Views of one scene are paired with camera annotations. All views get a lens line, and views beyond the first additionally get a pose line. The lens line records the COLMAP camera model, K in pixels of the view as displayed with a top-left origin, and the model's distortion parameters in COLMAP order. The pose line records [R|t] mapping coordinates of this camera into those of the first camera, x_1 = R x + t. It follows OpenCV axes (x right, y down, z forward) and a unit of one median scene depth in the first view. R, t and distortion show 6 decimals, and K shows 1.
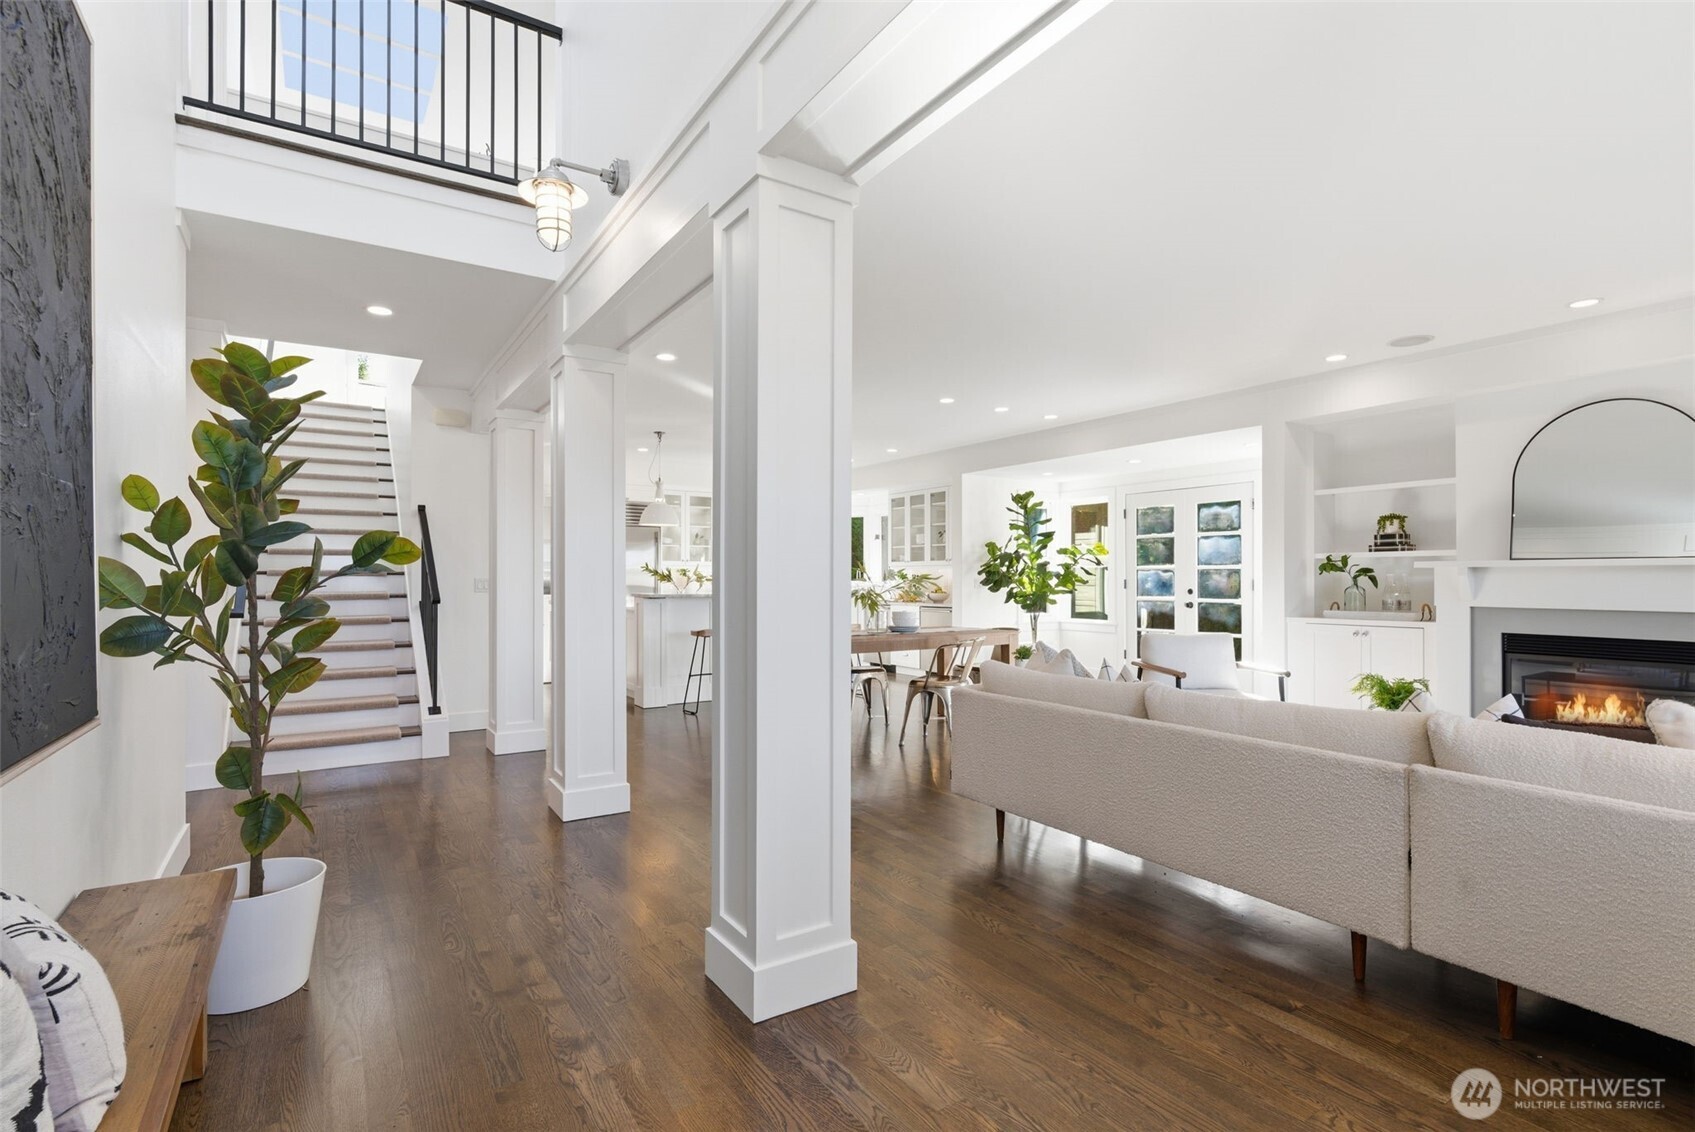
lens RADIAL K [[842.6, 0, 849.3], [0, 842.6, 575.2], [0, 0, 1]] dist [0.003659, 0.003085]
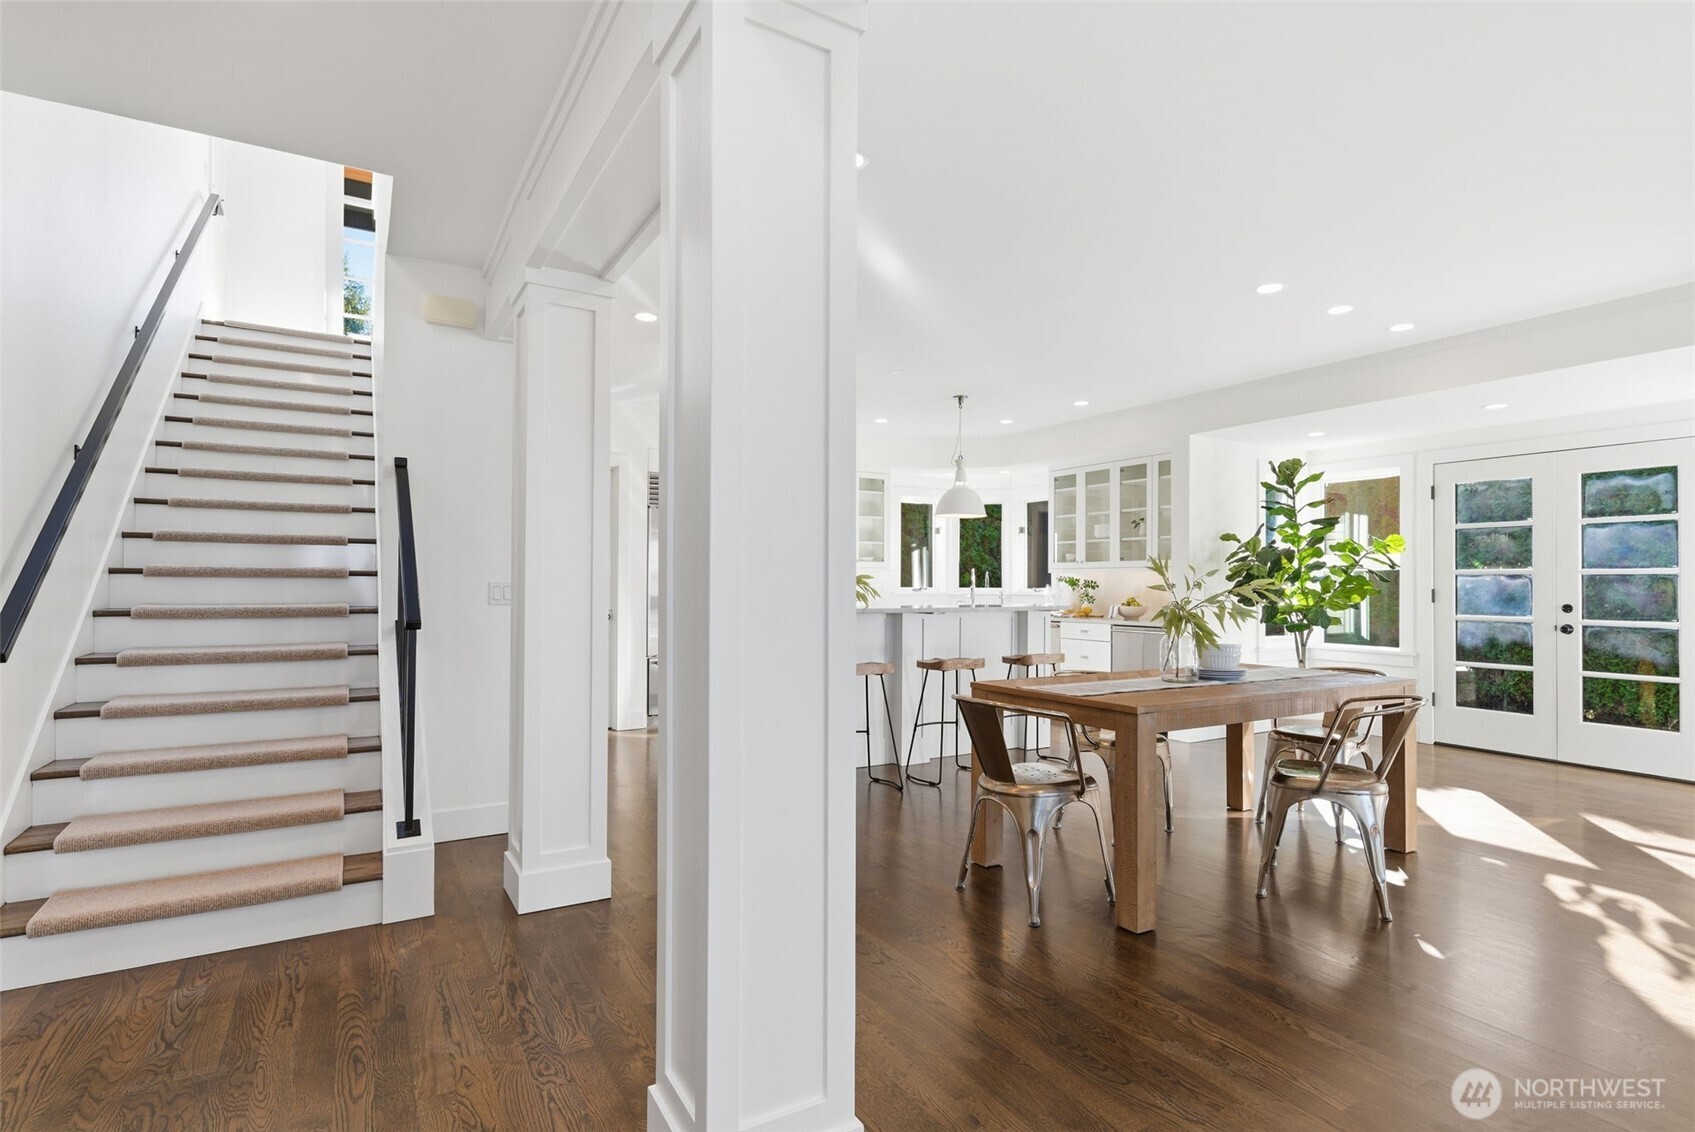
lens RADIAL K [[857.5, 0, 838.6], [0, 857.5, 571.3], [0, 0, 1]] dist [0.012215, 0.000806]
pose [[0.998965, 0.004720, -0.045236, -0.131639], [-0.005240, 0.999921, -0.011387, 0.001163], [0.045179, 0.011613, 0.998911, 0.314676]]
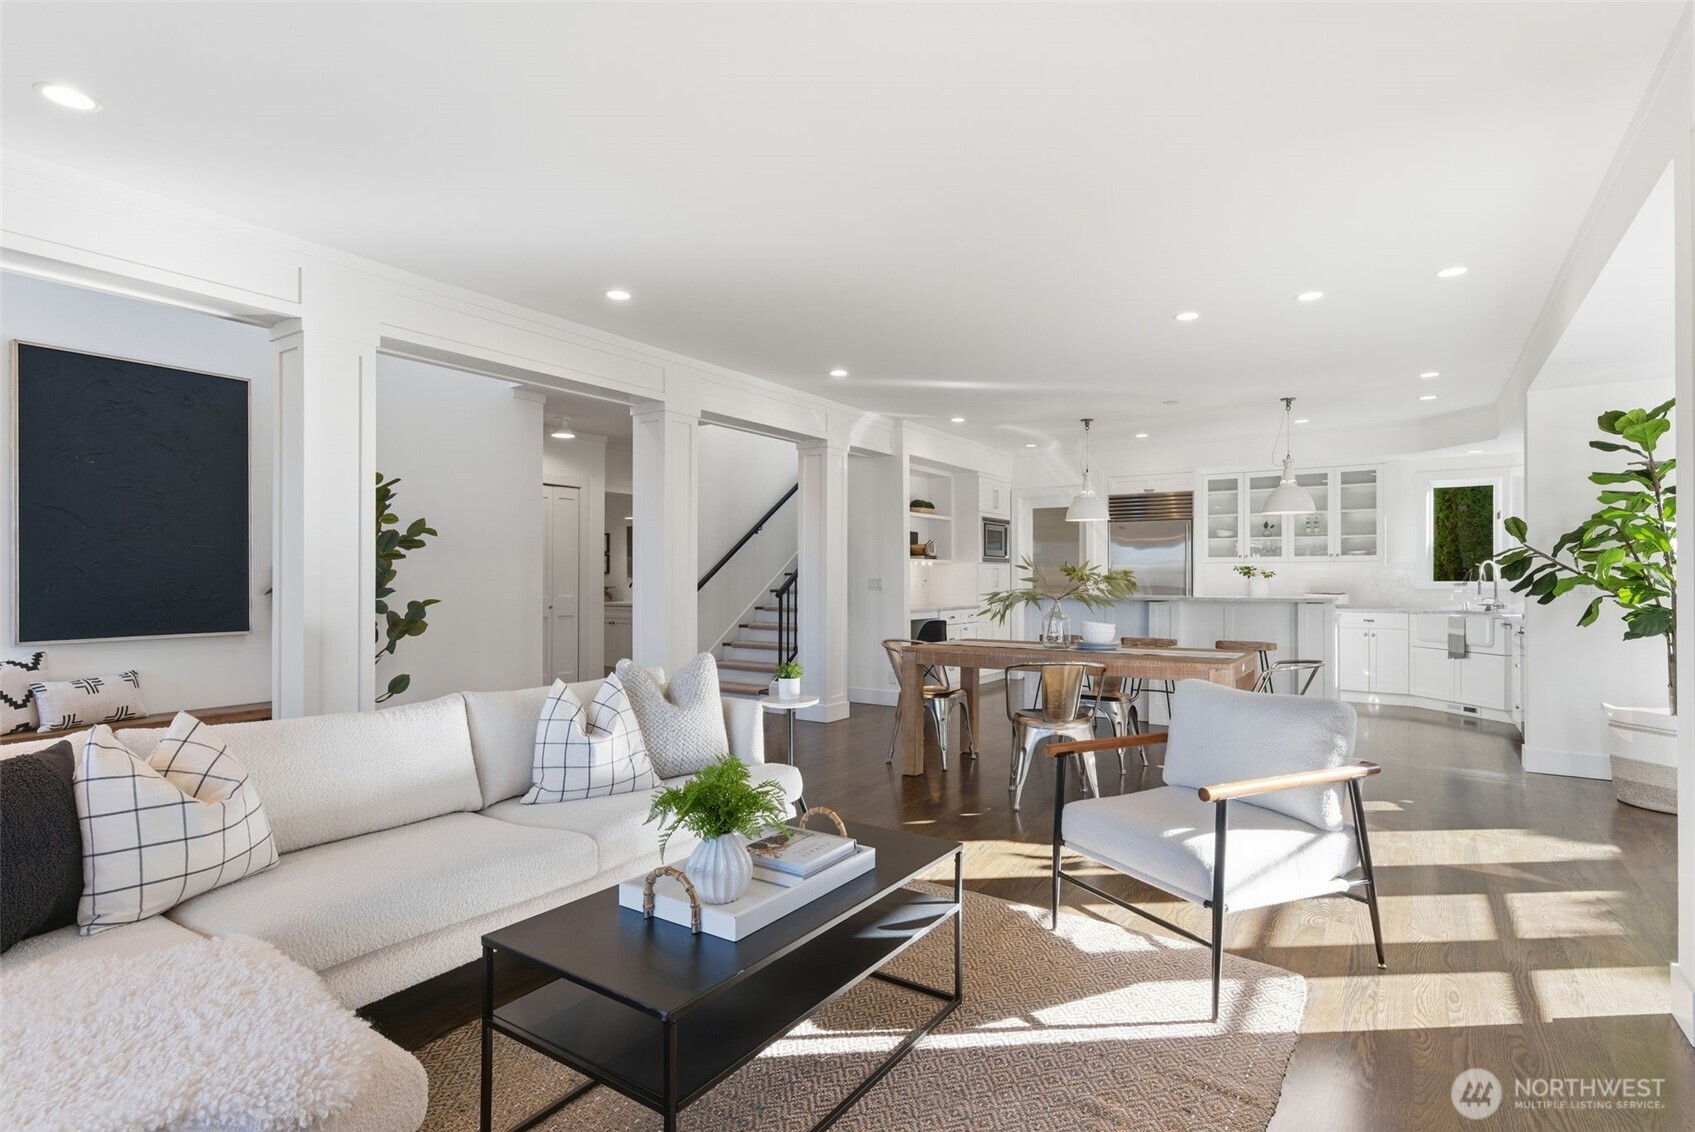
lens RADIAL K [[857.5, 0, 845.2], [0, 857.5, 571.5], [0, 0, 1]] dist [0.012215, 0.000806]
pose [[0.374144, -0.006817, -0.927346, 0.541864], [0.005373, 0.999972, -0.005183, -0.000741], [0.927355, -0.003043, 0.374170, 0.404222]]
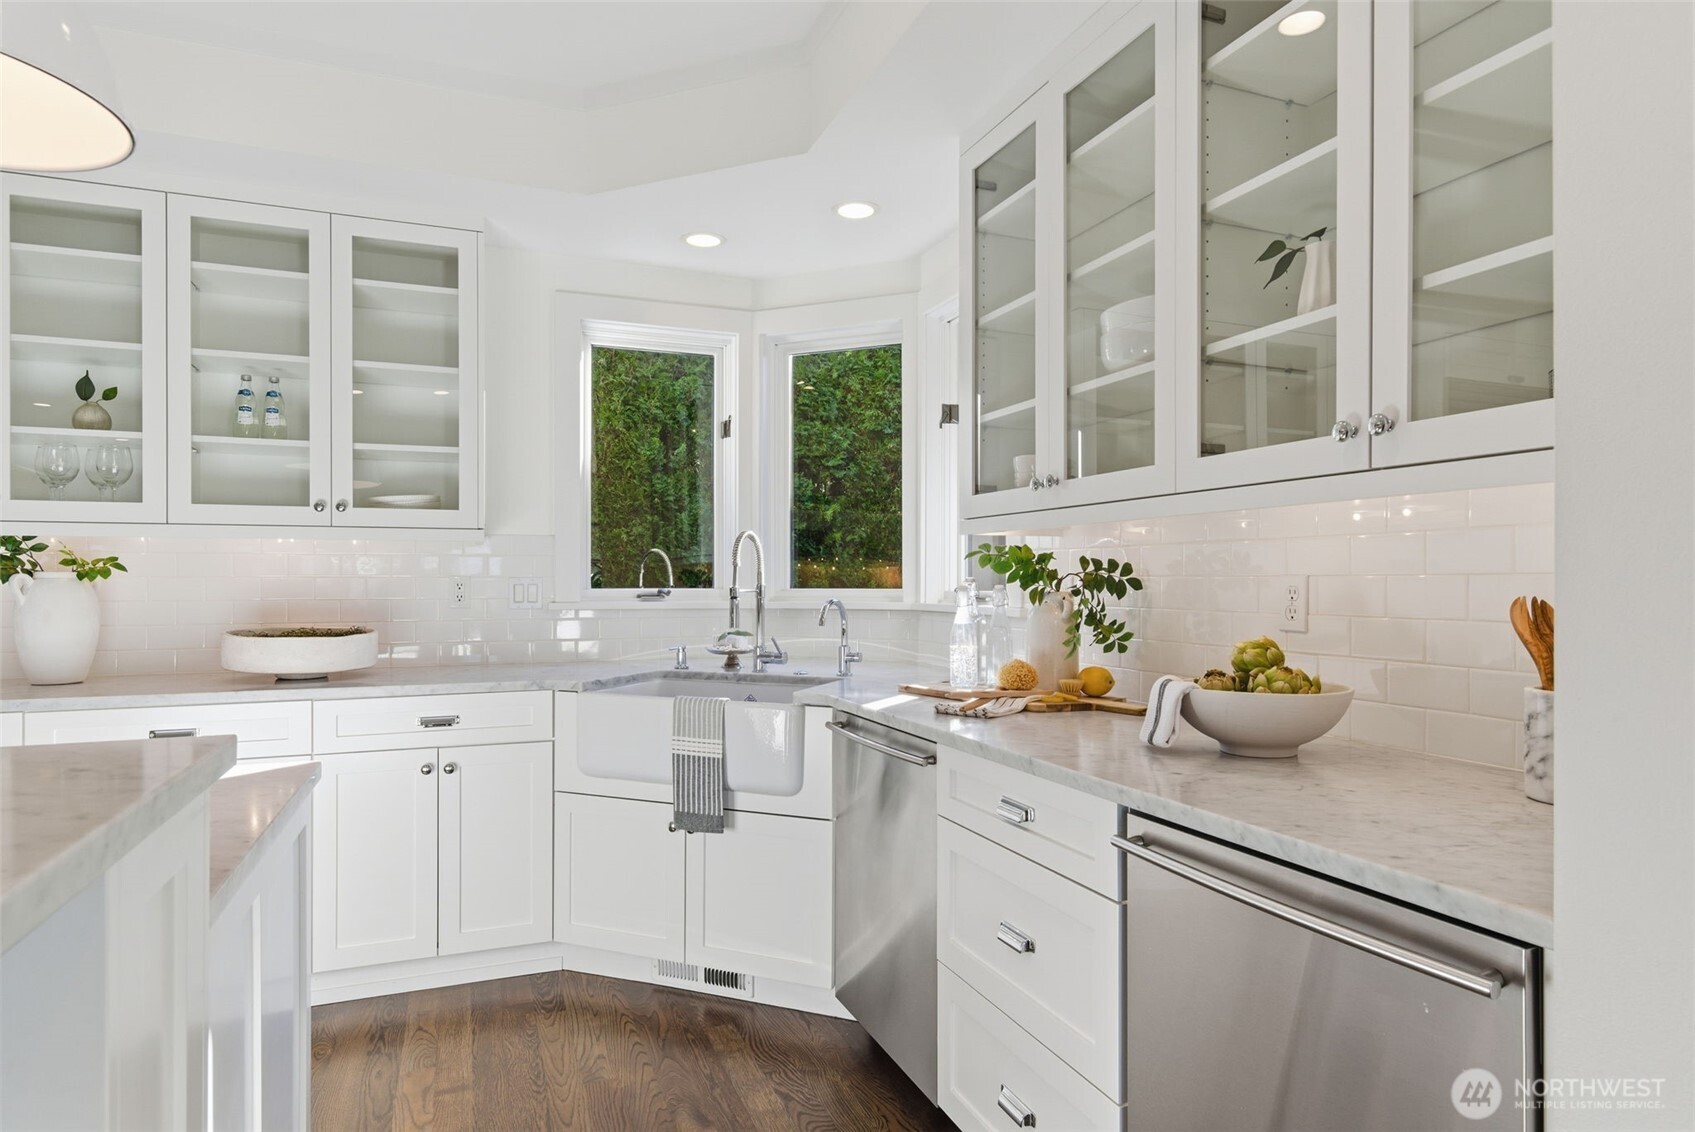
lens RADIAL K [[961.6, 0, 851.1], [0, 961.6, 570.4], [0, 0, 1]] dist [0.030525, -0.000452]
pose [[0.978930, -0.003146, -0.204170, 0.086213], [0.002720, 0.999994, -0.002366, 0.002194], [0.204176, 0.001761, 0.978933, 0.995251]]
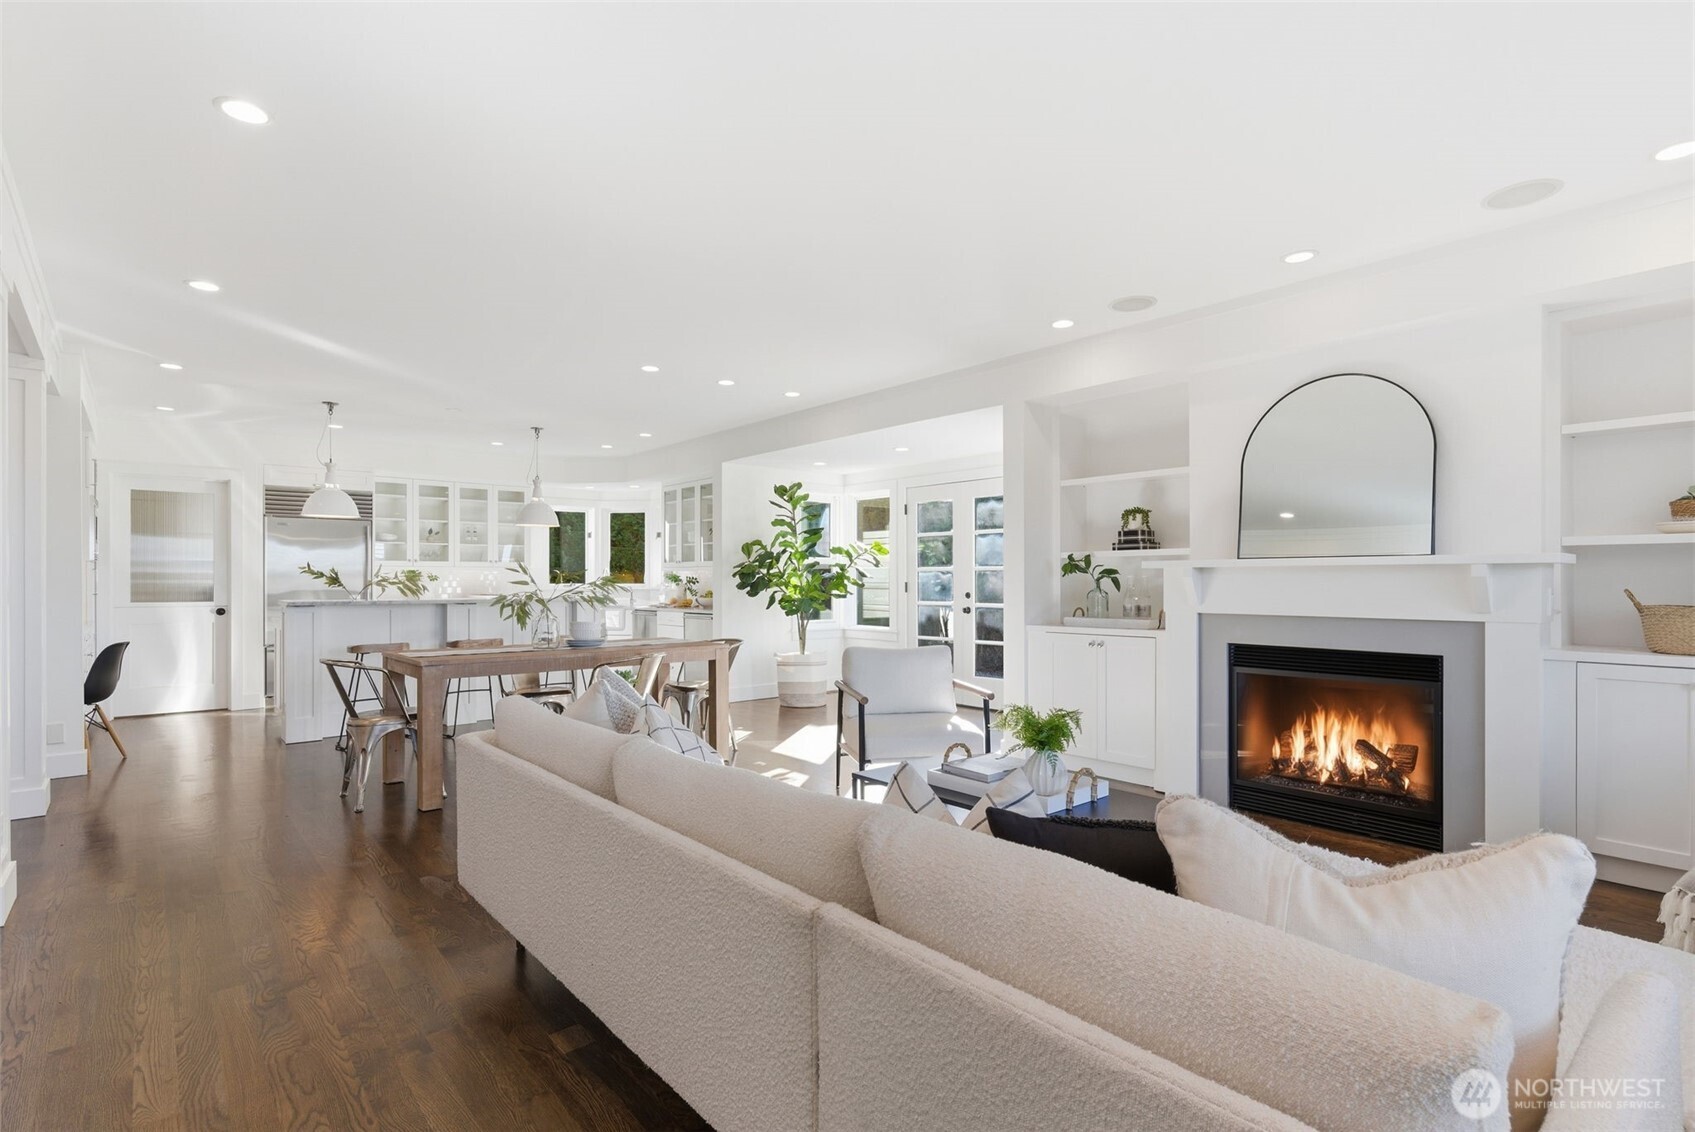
lens RADIAL K [[842.6, 0, 860.4], [0, 842.6, 574.4], [0, 0, 1]] dist [0.003659, 0.003085]
pose [[0.991072, -0.000070, 0.133331, 0.173710], [0.000648, 0.999991, -0.004293, 0.000628], [-0.133329, 0.004341, 0.991062, 0.119876]]
